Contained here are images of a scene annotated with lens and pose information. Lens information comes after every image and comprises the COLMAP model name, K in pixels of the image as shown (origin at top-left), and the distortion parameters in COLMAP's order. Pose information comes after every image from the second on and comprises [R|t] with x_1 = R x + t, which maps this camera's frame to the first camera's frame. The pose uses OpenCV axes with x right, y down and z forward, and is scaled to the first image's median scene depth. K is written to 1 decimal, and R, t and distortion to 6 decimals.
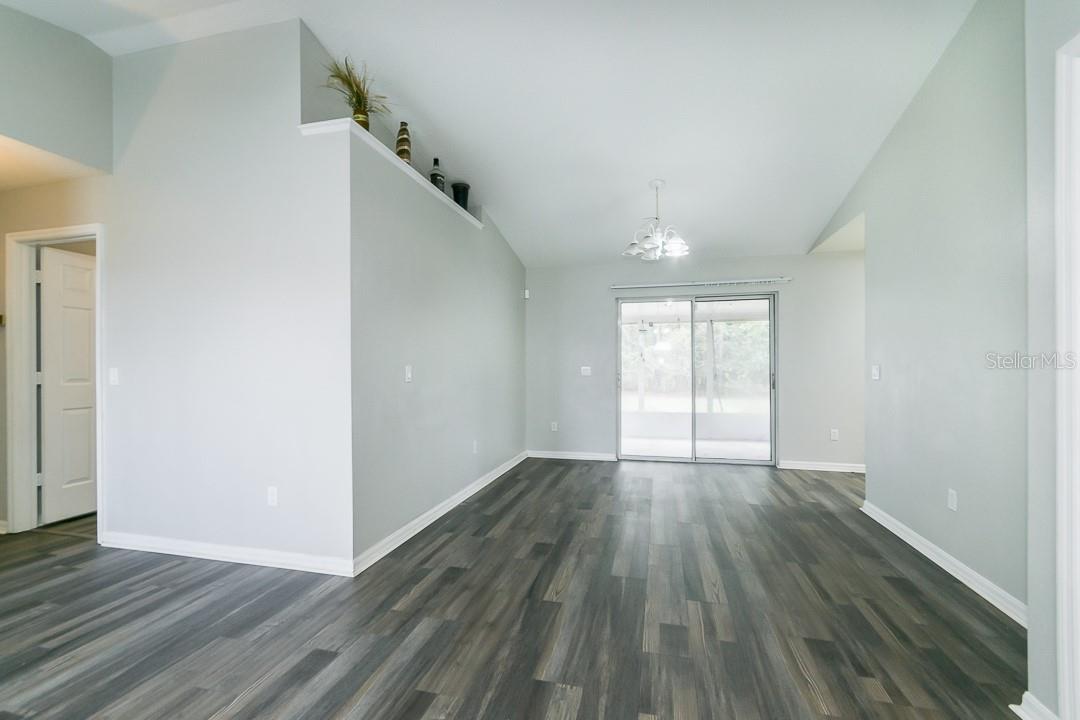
lens RADIAL K [[477.5, 0, 542.7], [0, 477.5, 363.1], [0, 0, 1]] dist [-0.001532, 0.000669]
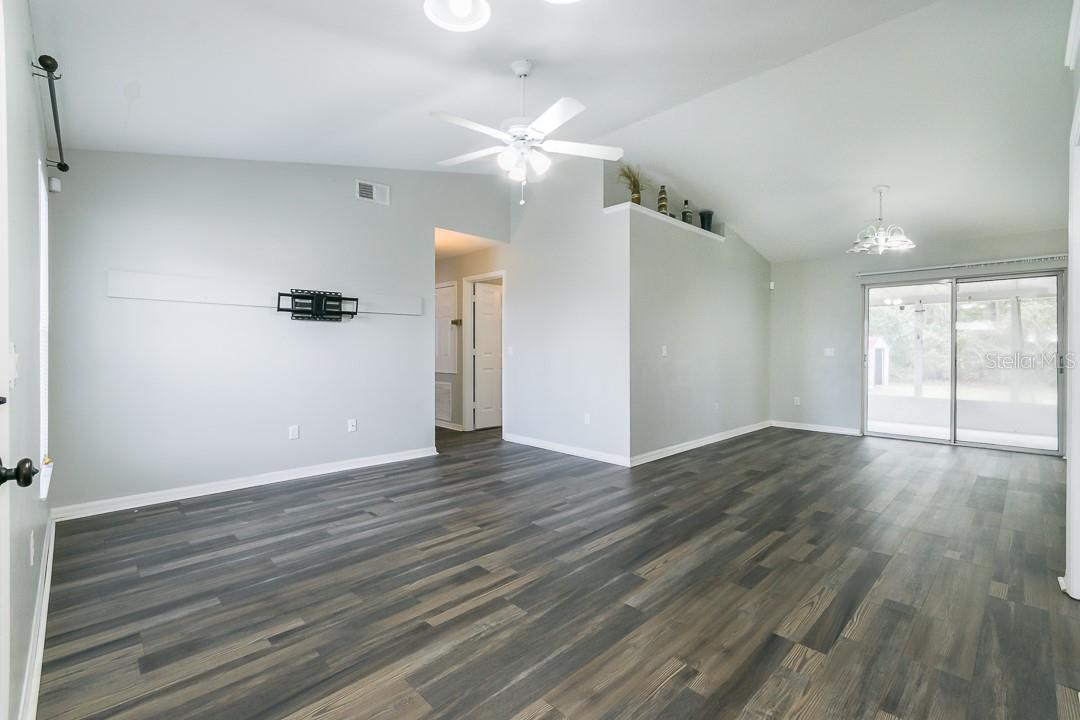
lens RADIAL K [[477.5, 0, 545.1], [0, 477.5, 355.9], [0, 0, 1]] dist [-0.001532, 0.000669]
pose [[0.852131, 0.012894, -0.523170, 0.194180], [-0.002607, 0.999789, 0.020394, 0.007727], [0.523322, -0.016014, 0.851984, -0.507042]]
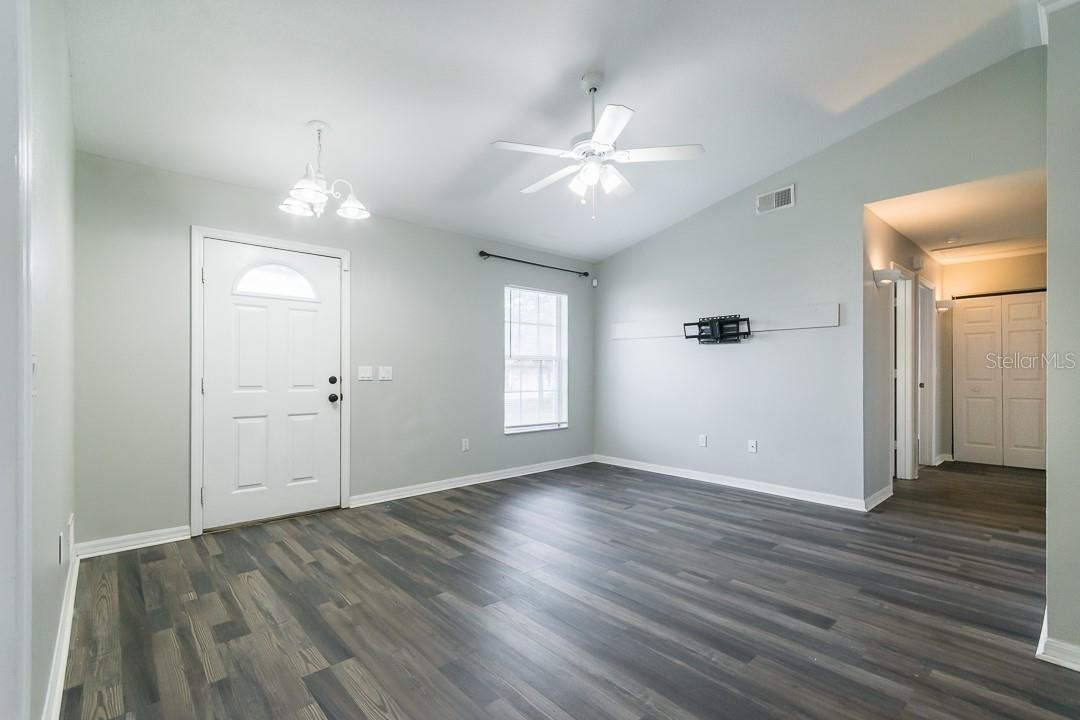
lens RADIAL K [[477.5, 0, 537.8], [0, 477.5, 366.9], [0, 0, 1]] dist [-0.001532, 0.000669]
pose [[-0.557745, -0.002688, -0.830008, 0.479980], [0.002952, 0.999982, -0.005222, 0.016076], [0.830007, -0.005363, -0.557727, 0.625210]]
